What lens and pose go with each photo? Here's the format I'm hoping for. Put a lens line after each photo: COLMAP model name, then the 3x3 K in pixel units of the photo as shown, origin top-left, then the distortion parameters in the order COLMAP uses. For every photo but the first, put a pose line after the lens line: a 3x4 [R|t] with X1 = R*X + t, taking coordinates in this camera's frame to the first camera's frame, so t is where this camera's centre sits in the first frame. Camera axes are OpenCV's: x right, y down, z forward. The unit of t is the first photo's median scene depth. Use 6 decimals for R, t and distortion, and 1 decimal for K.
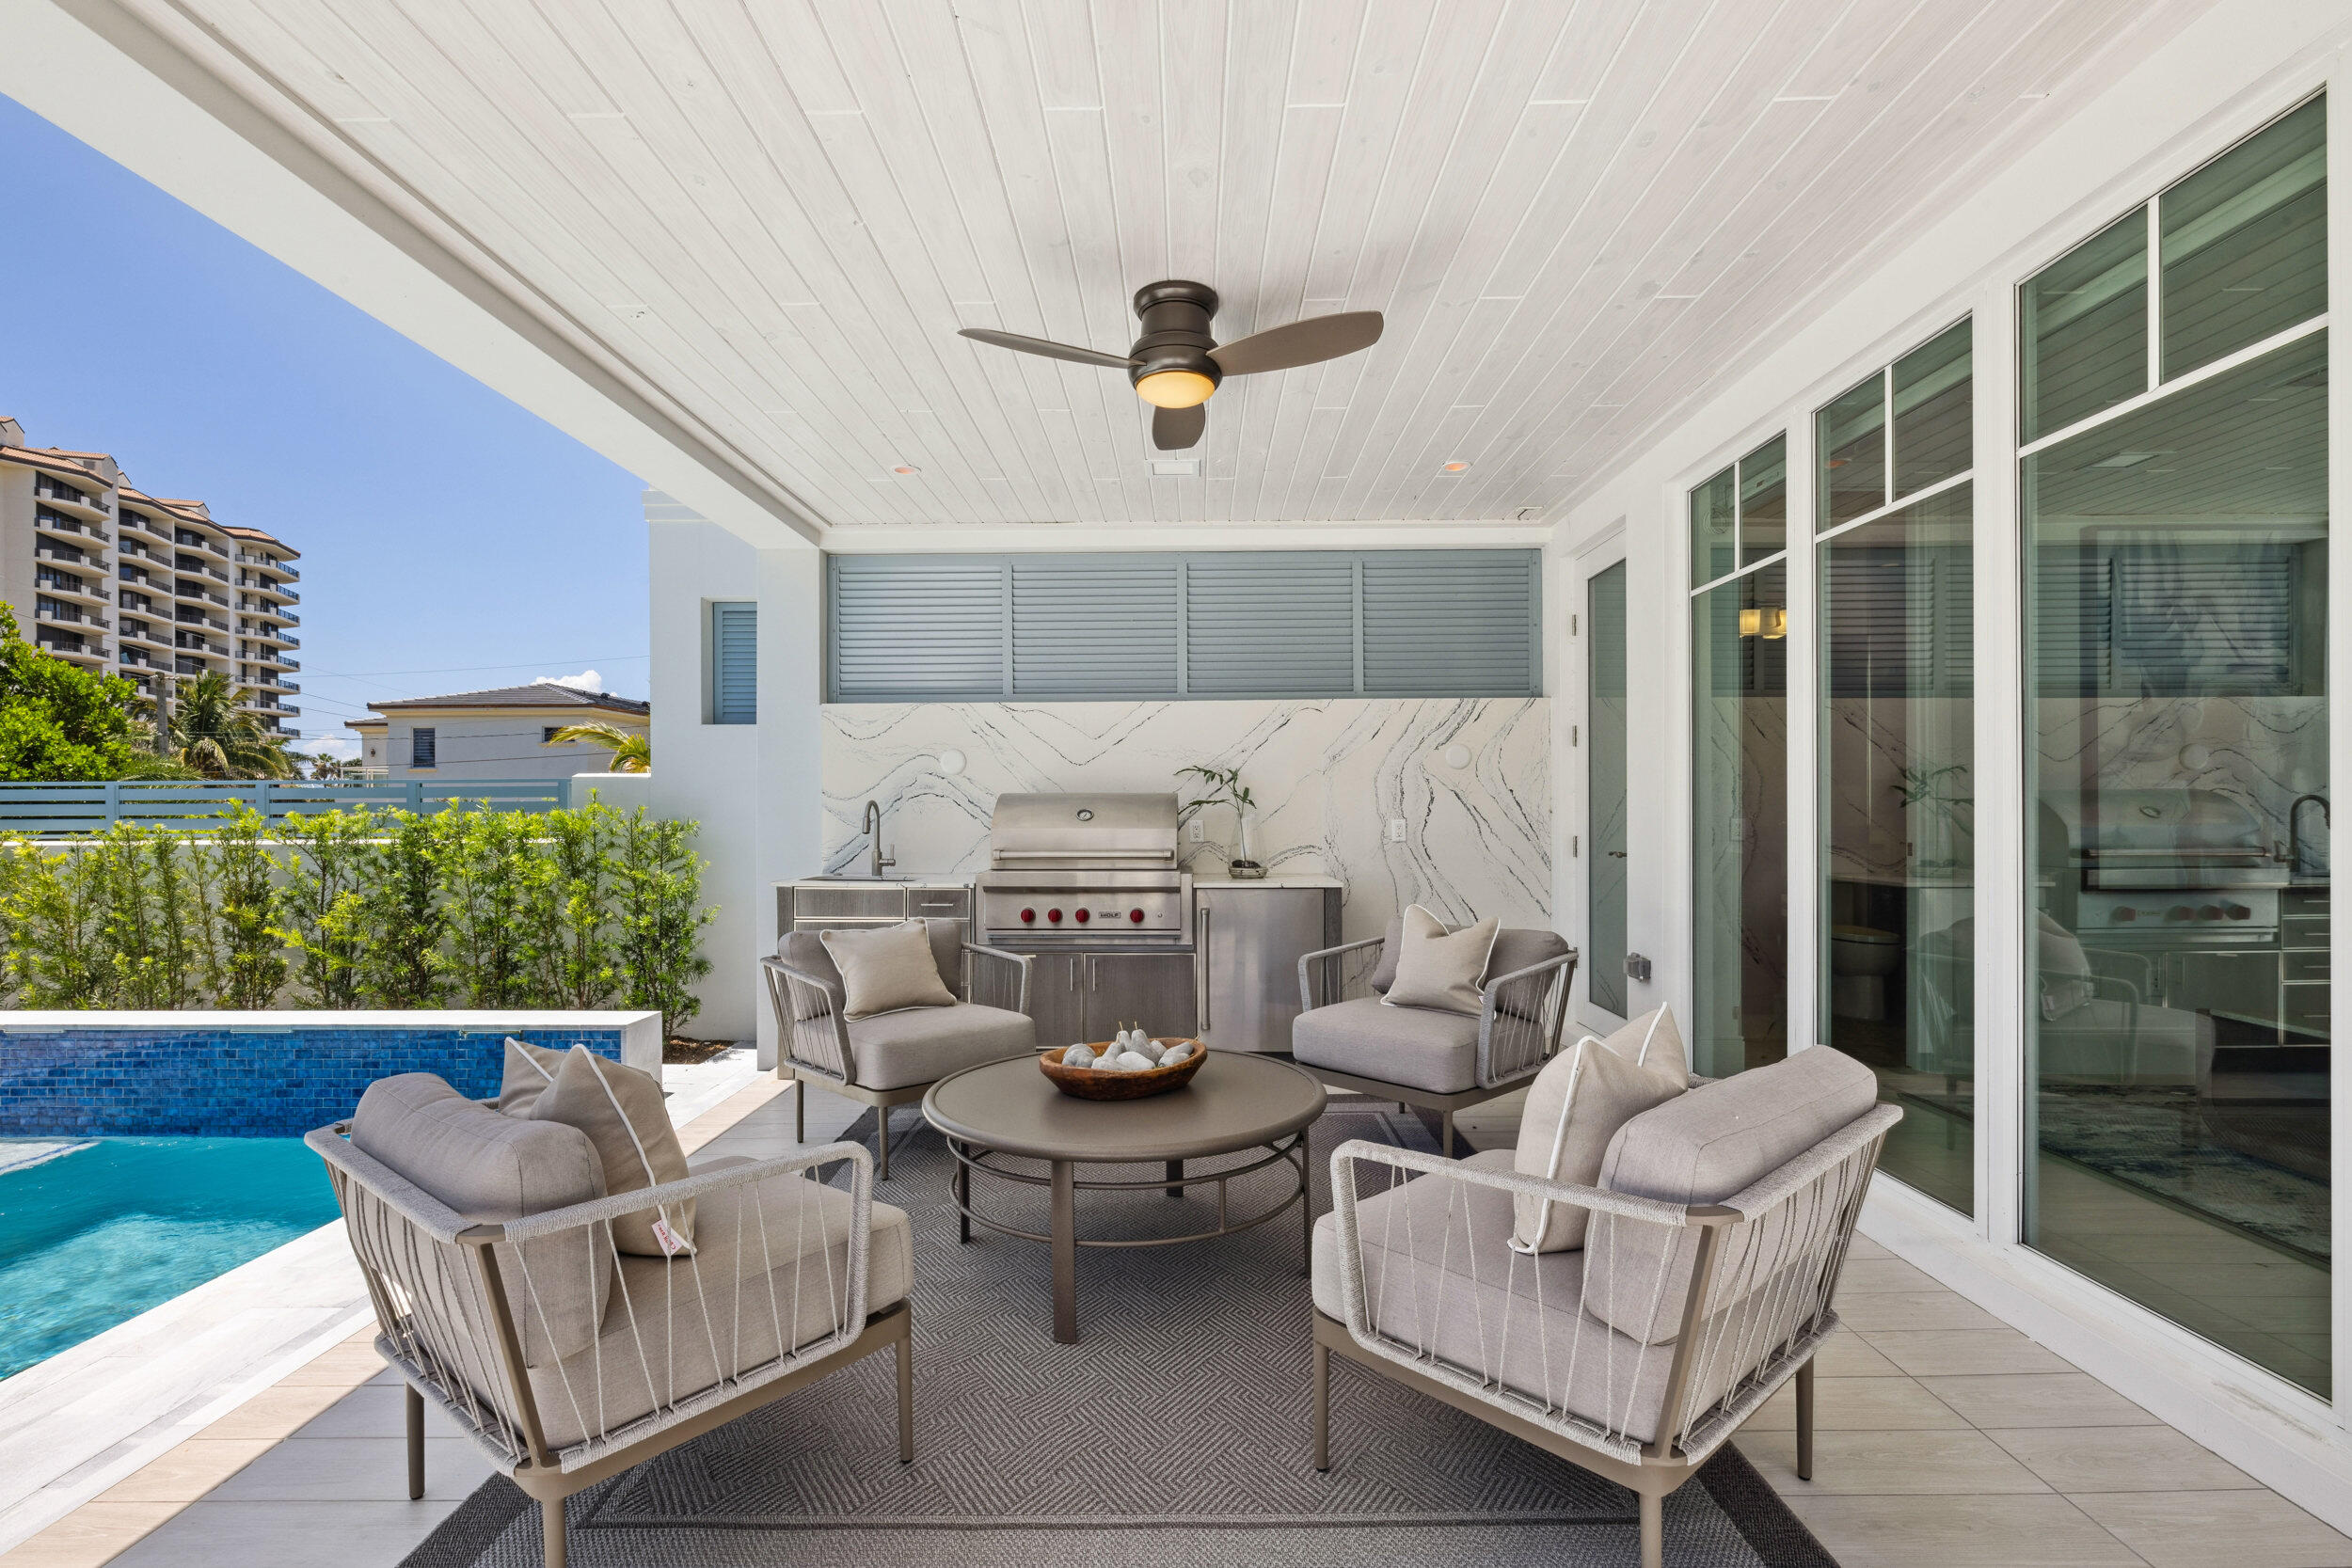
lens RADIAL K [[1741.5, 0, 1161.2], [0, 1741.5, 806.9], [0, 0, 1]] dist [0.011099, -0.002511]
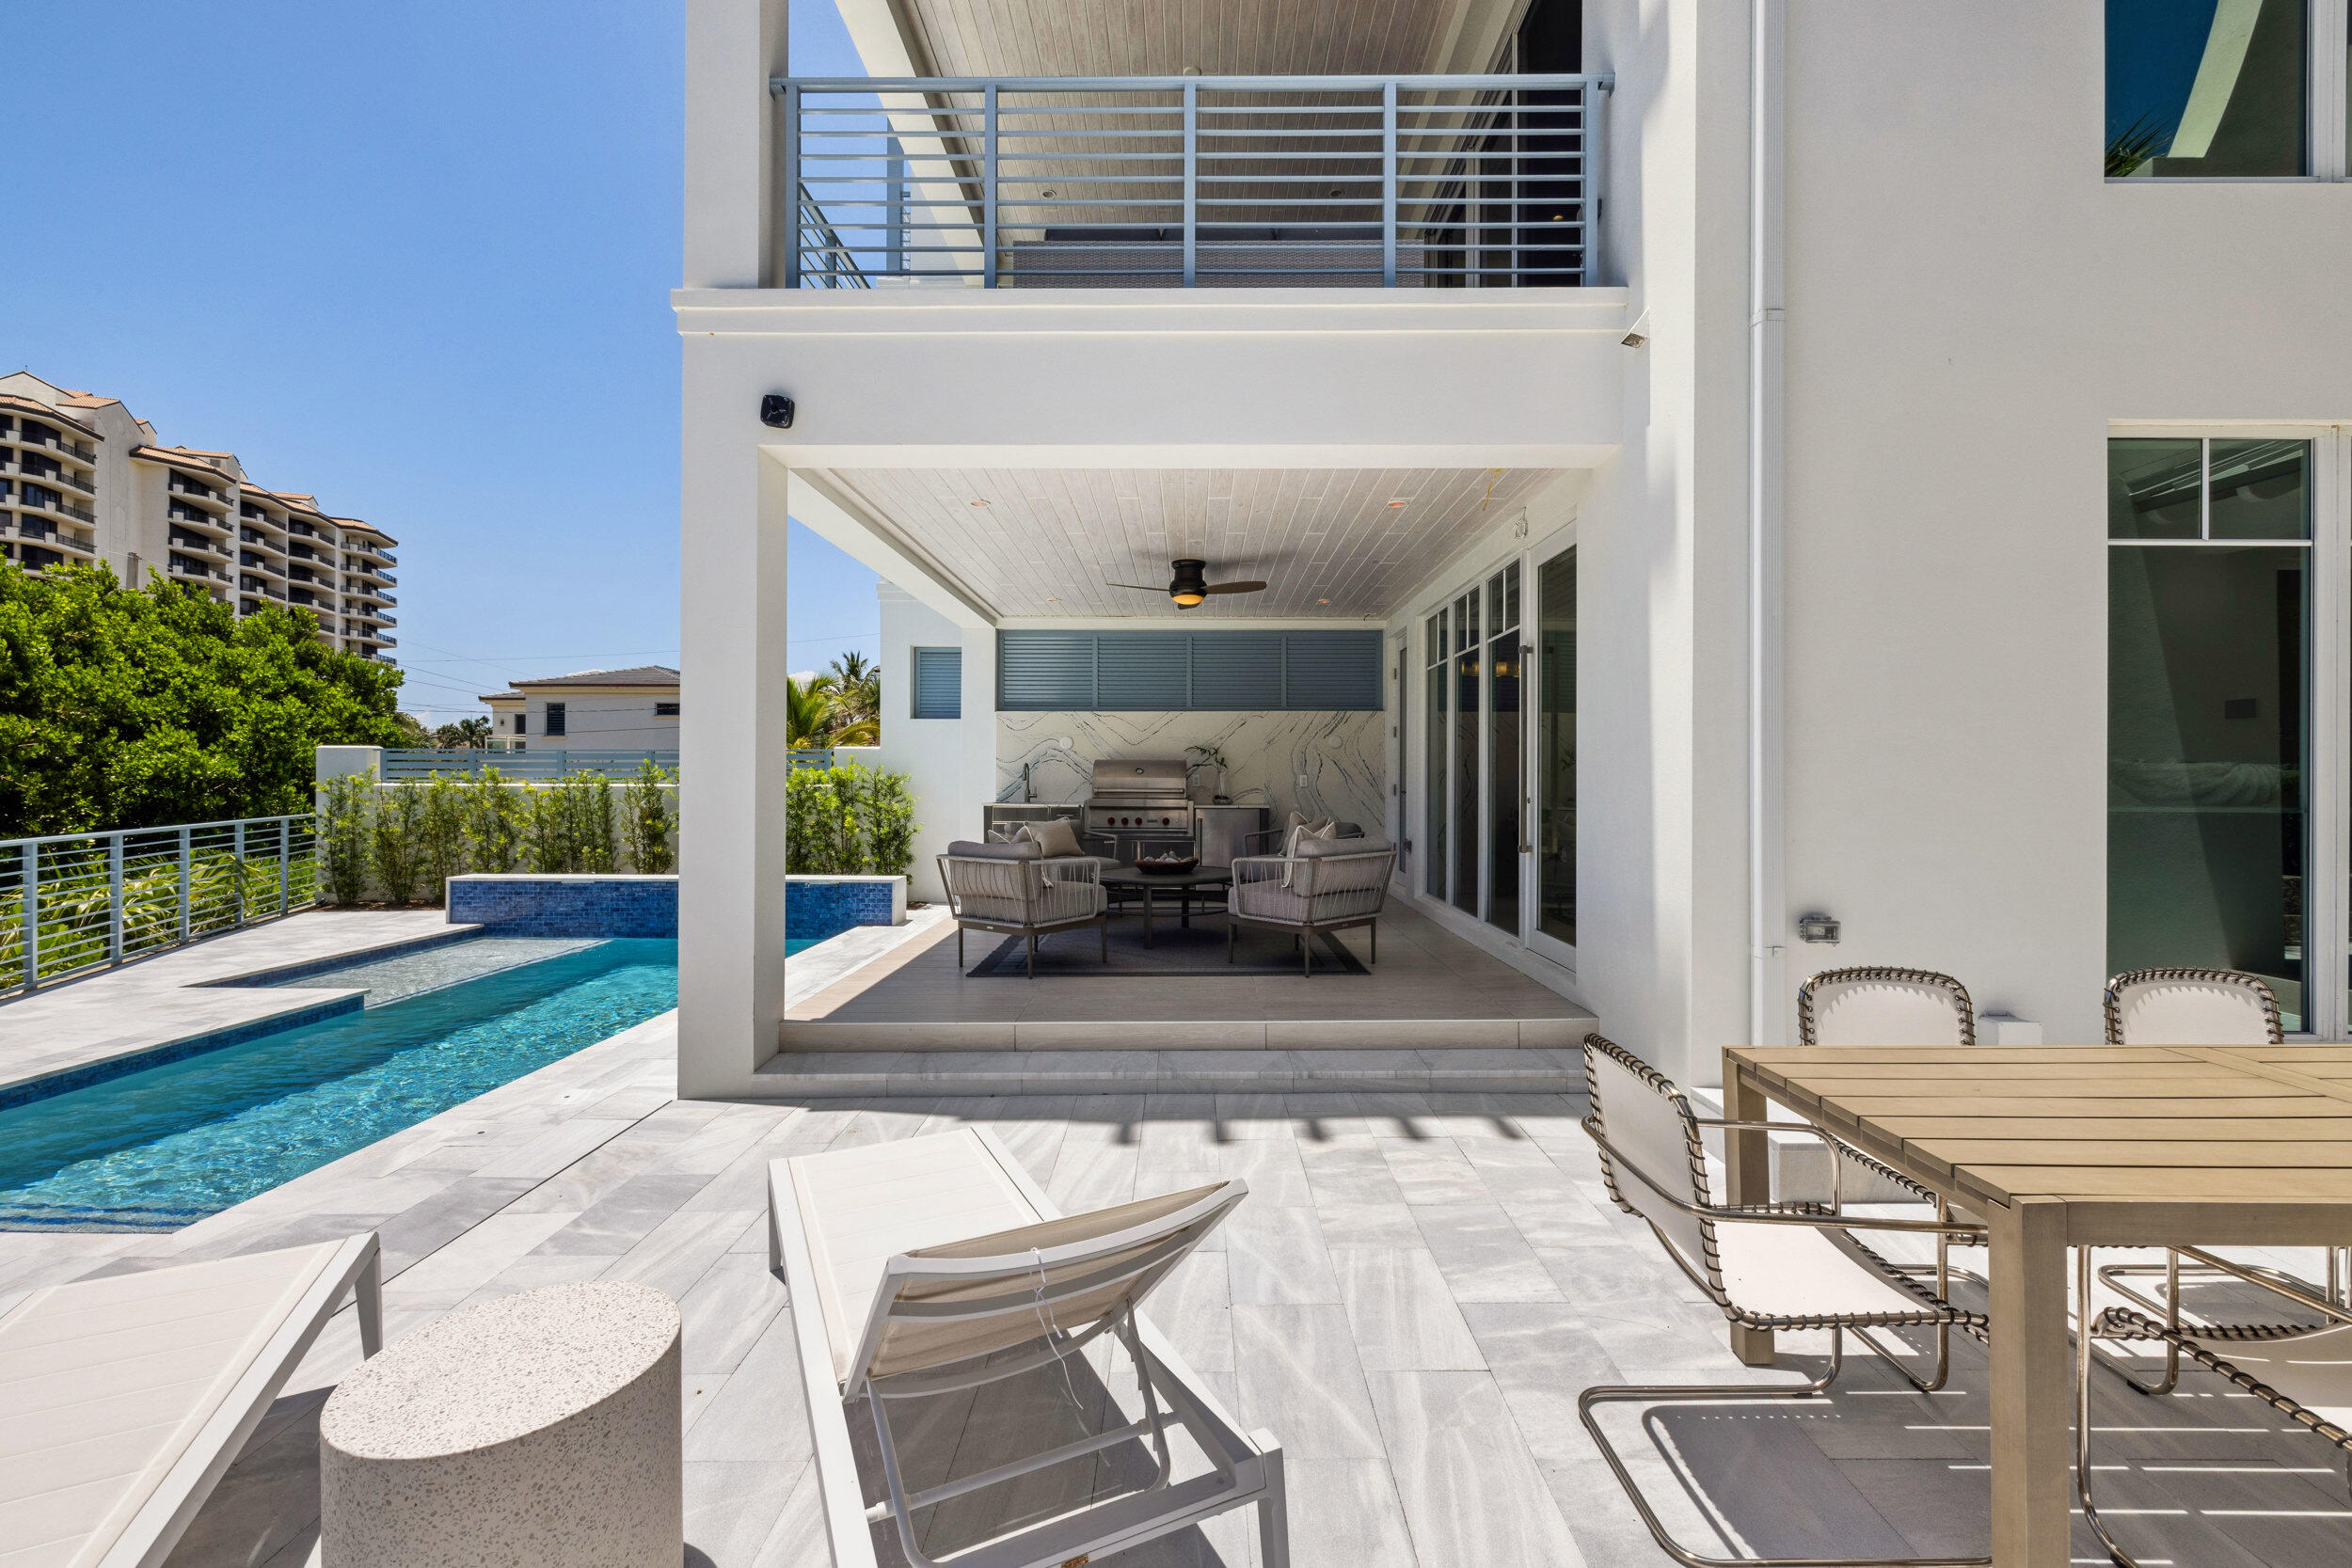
lens RADIAL K [[1606.1, 0, 1190.1], [0, 1606.1, 769.6], [0, 0, 1]] dist [0.001287, 0.008813]
pose [[0.999869, 0.007641, 0.014279, -0.009350], [-0.007589, 0.999965, -0.003660, 0.007125], [-0.014307, 0.003552, 0.999891, -0.617779]]
